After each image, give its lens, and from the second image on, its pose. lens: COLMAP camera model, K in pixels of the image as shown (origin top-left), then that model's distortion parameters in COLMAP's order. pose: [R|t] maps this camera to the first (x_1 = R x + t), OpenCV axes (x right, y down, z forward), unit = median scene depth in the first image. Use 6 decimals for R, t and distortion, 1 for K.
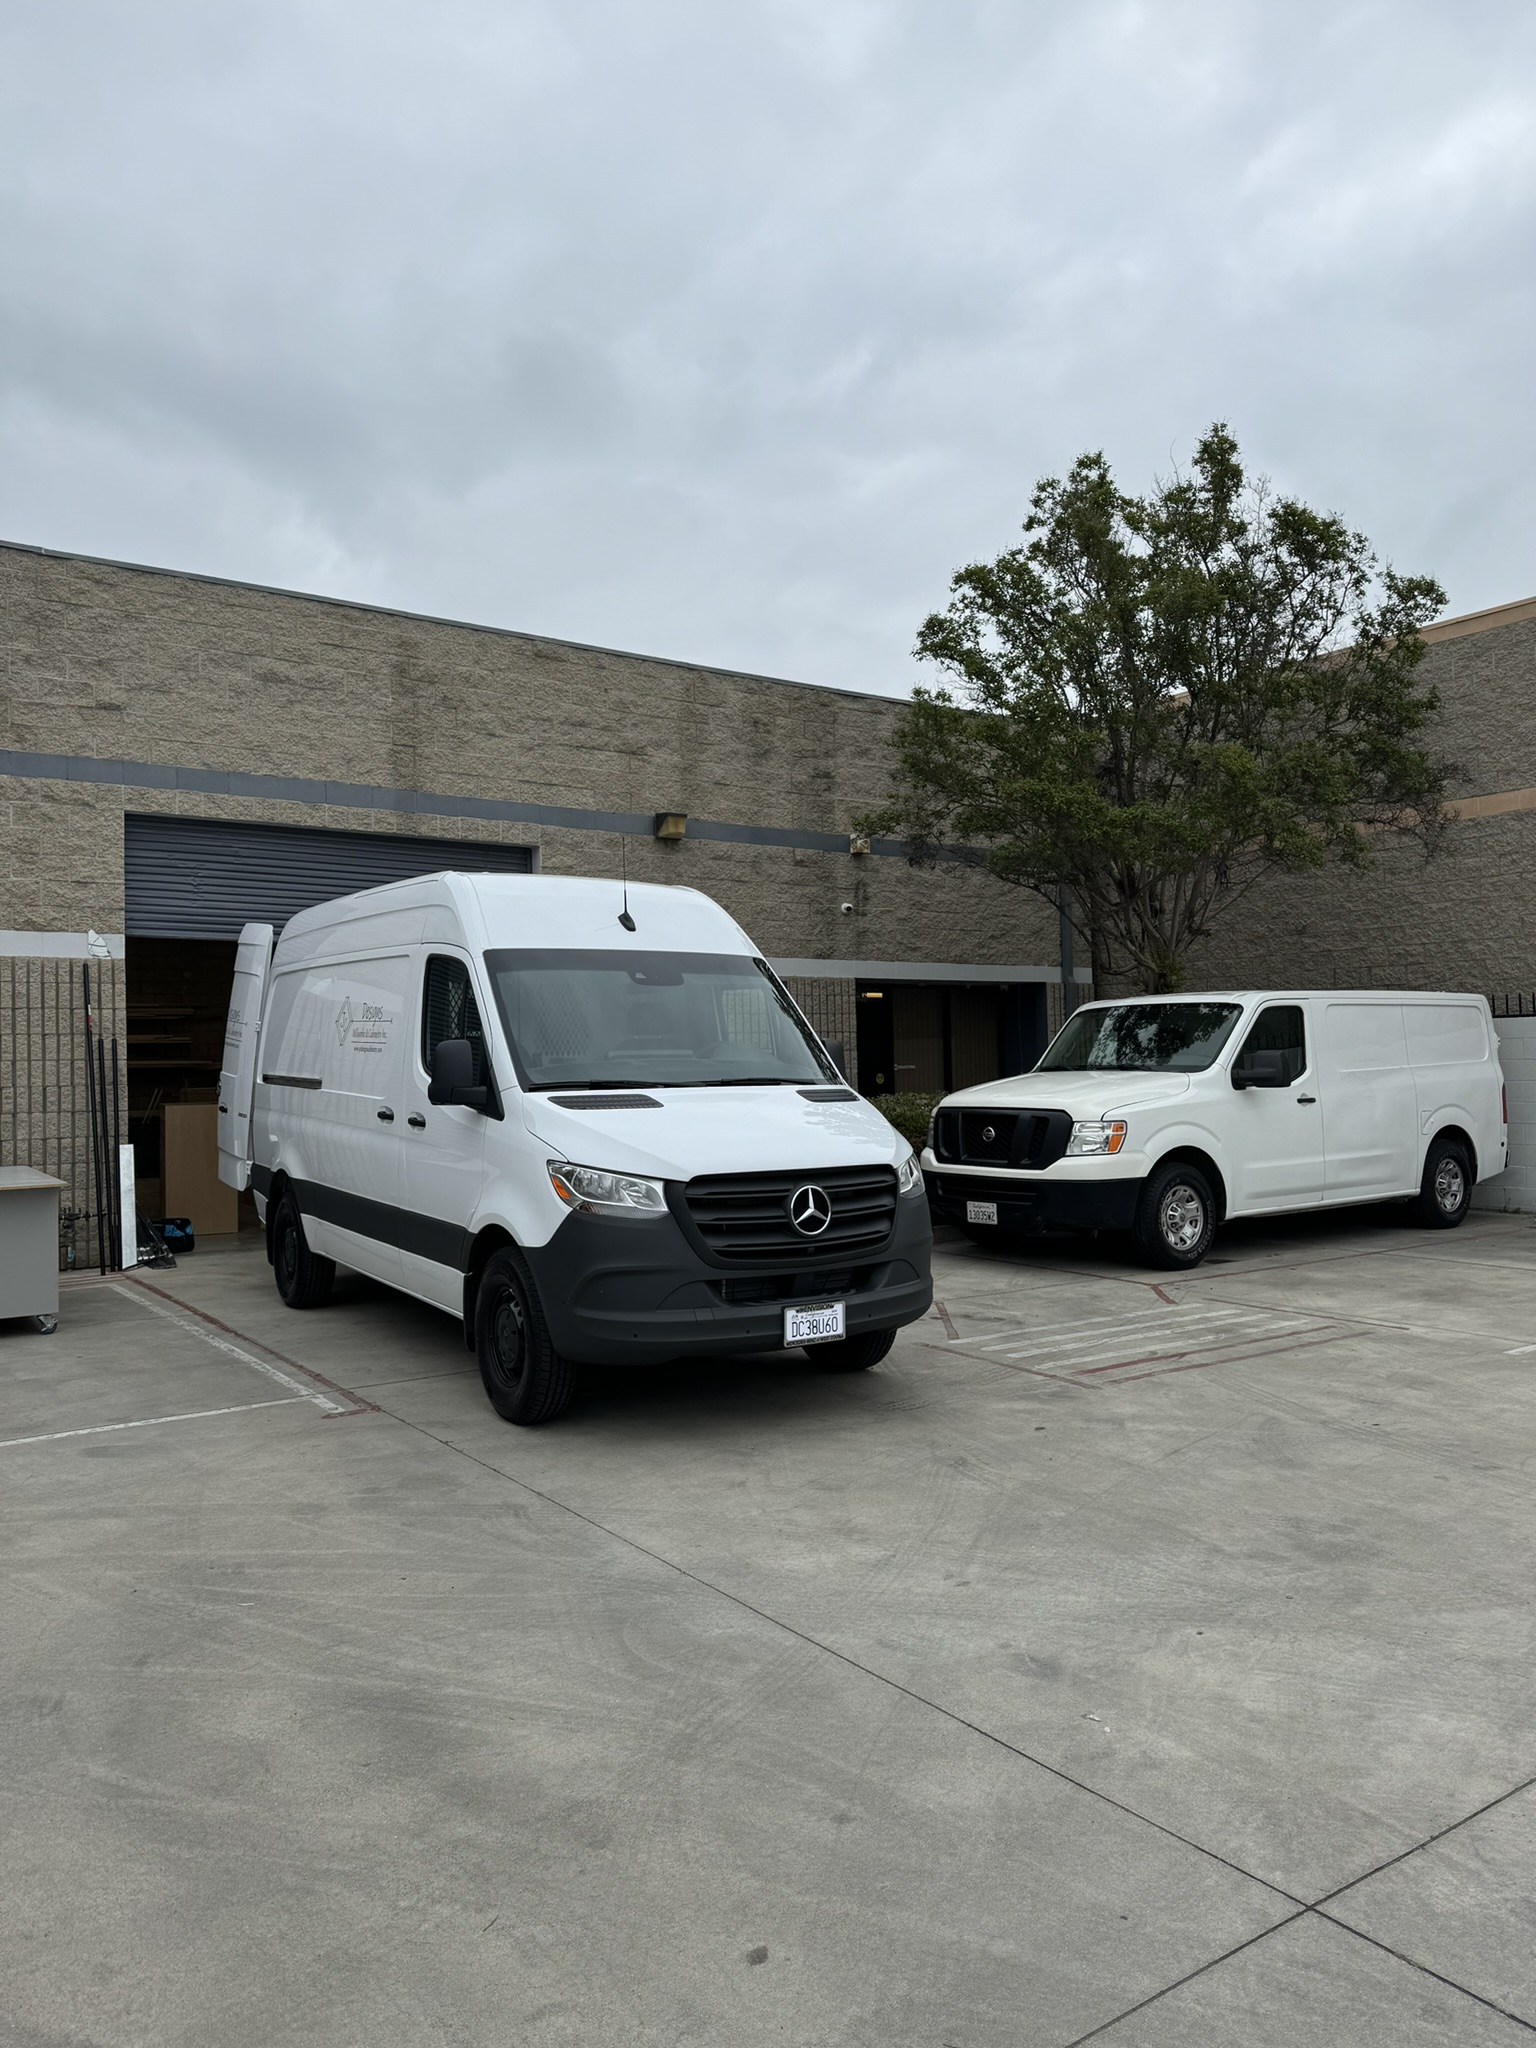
lens RADIAL K [[1450.8, 0, 762.3], [0, 1450.8, 1028.0], [0, 0, 1]] dist [0.017151, -0.023873]
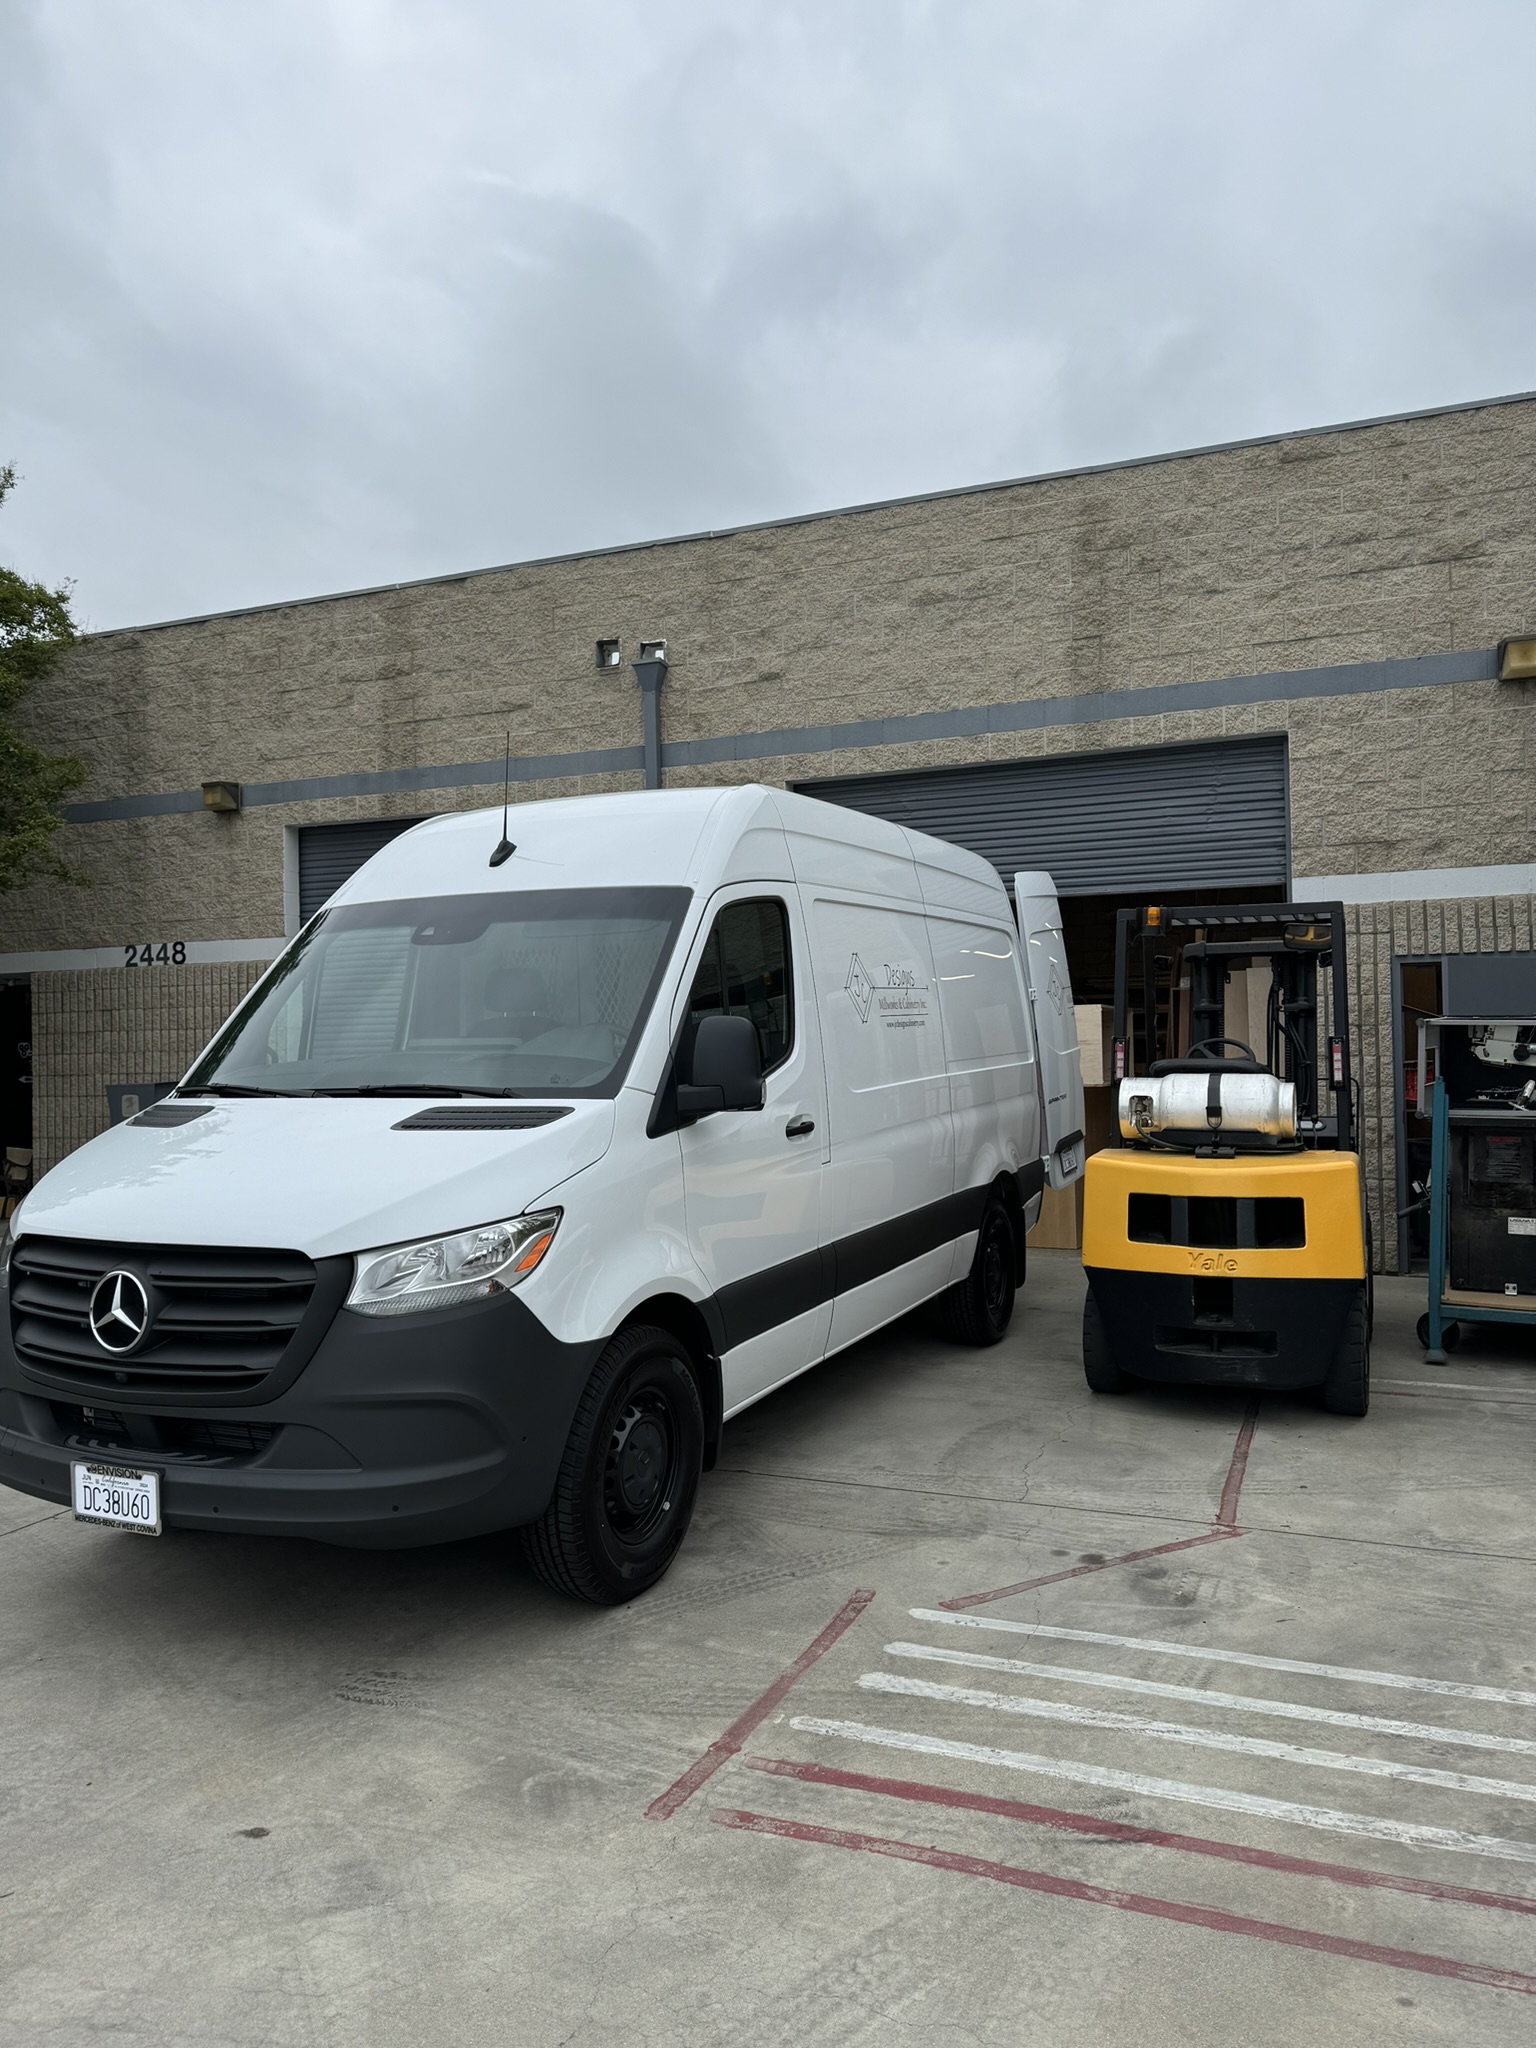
lens RADIAL K [[1450.8, 0, 768.0], [0, 1450.8, 1041.1], [0, 0, 1]] dist [0.017151, -0.023873]
pose [[0.530286, -0.004026, -0.847809, 0.341048], [0.036274, 0.999181, 0.017944, 0.004146], [0.847042, -0.040269, 0.529998, 0.439752]]
